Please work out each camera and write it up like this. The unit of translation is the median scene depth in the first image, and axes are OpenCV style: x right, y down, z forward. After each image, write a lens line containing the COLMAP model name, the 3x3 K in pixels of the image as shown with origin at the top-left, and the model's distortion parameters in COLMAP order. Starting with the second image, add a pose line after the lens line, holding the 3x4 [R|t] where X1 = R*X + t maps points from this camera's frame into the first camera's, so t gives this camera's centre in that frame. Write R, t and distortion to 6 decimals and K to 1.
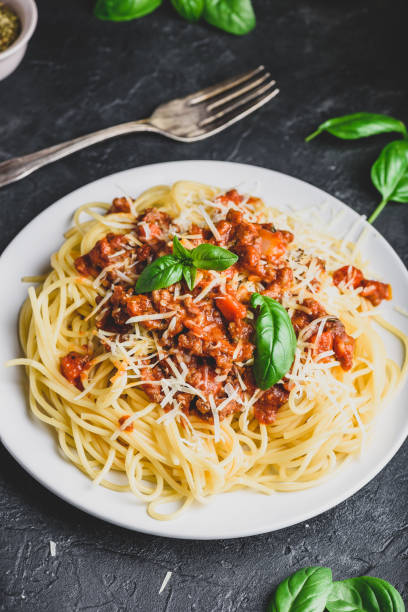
lens RADIAL K [[2076.0, 0, 204.0], [0, 2076.0, 306.0], [0, 0, 1]] dist [0.127390, -2.012560]
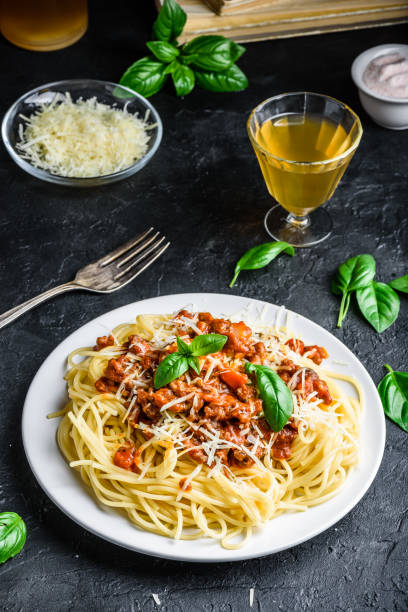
lens RADIAL K [[2045.3, 0, 204.0], [0, 2045.3, 306.0], [0, 0, 1]] dist [0.131182, -0.833181]
pose [[0.937424, -0.242532, 0.249828, -0.308174], [0.281841, 0.949854, -0.135433, 0.123770], [-0.204453, 0.197370, 0.958772, -0.214054]]
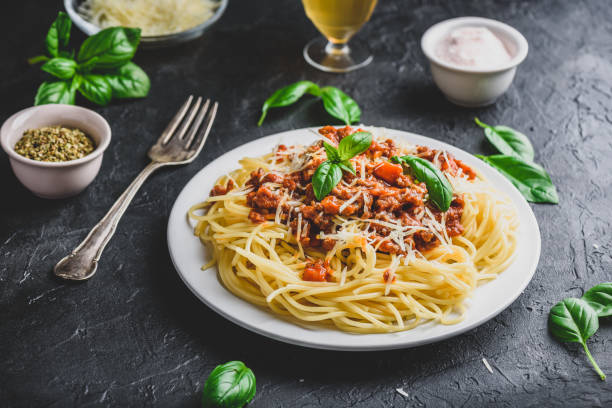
lens RADIAL K [[2045.3, 0, 358.4], [0, 2045.3, 203.6], [0, 0, 1]] dist [0.131182, -0.833181]
pose [[0.703165, -0.412359, 0.579240, -0.725261], [0.565223, 0.818417, -0.103522, 0.134850], [-0.431371, 0.400193, 0.808557, 0.013823]]
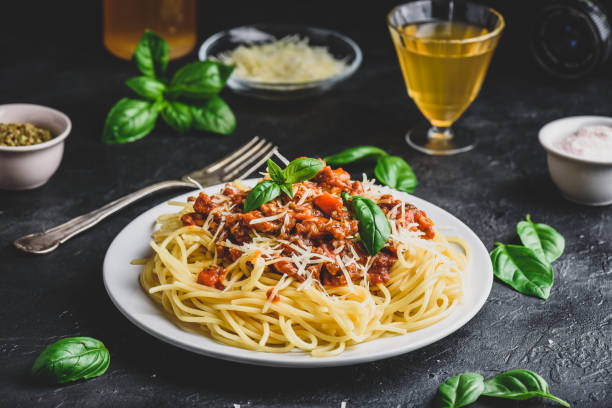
lens RADIAL K [[2076.0, 0, 306.0], [0, 2076.0, 204.0], [0, 0, 1]] dist [0.127390, -2.012560]
pose [[0.947781, -0.153701, 0.279442, -0.334462], [0.264012, 0.869666, -0.417108, 0.498076], [-0.178911, 0.469103, 0.864832, -0.034874]]
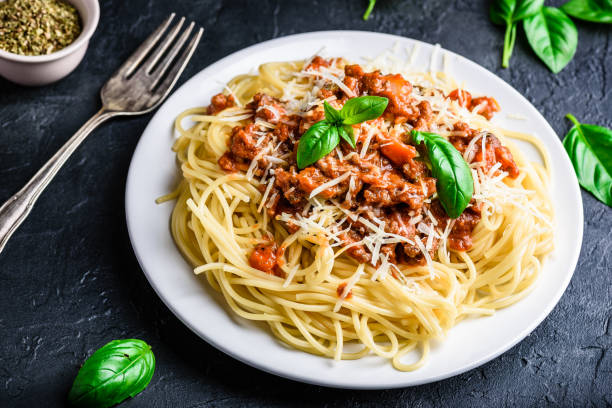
lens RADIAL K [[2091.4, 0, 246.1], [0, 2091.4, 205.3], [0, 0, 1]] dist [0.098380, -0.517172]
pose [[0.919718, -0.303846, 0.248590, -0.314827], [0.313970, 0.949432, -0.001136, 0.003535], [-0.235674, 0.079094, 0.968608, 0.035654]]
